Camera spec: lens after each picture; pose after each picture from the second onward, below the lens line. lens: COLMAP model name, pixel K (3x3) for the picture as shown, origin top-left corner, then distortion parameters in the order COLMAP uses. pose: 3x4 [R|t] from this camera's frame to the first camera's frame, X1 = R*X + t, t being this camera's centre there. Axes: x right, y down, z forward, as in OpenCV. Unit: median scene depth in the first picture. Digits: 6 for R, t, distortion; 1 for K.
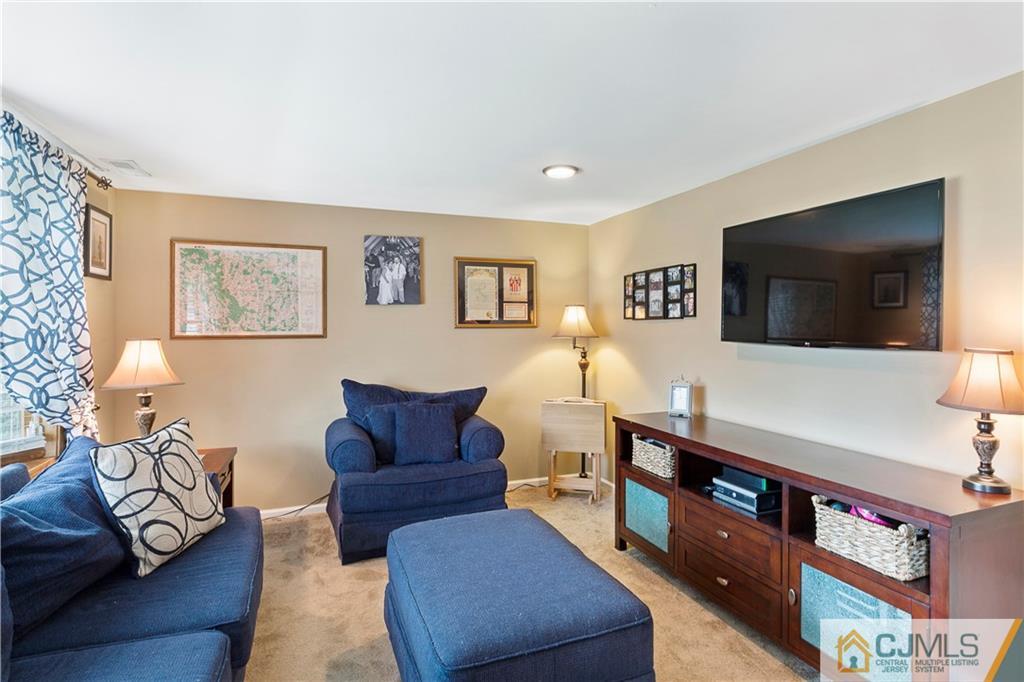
lens RADIAL K [[518.8, 0, 515.8], [0, 518.8, 325.6], [0, 0, 1]] dist [-0.007557, -0.000712]
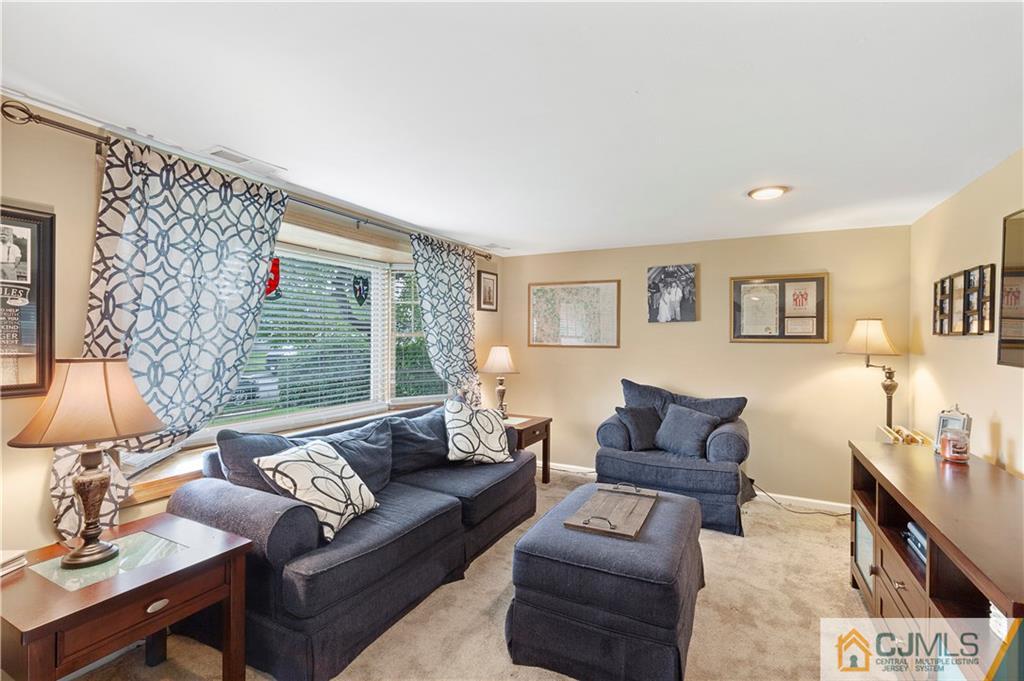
lens RADIAL K [[463.0, 0, 511.6], [0, 463.0, 338.0], [0, 0, 1]] dist [0.000733, 0.000051]
pose [[0.668154, 0.009227, -0.743966, 0.324713], [-0.007628, 0.999955, 0.005551, -0.006231], [0.743984, 0.001966, 0.668194, -0.000852]]
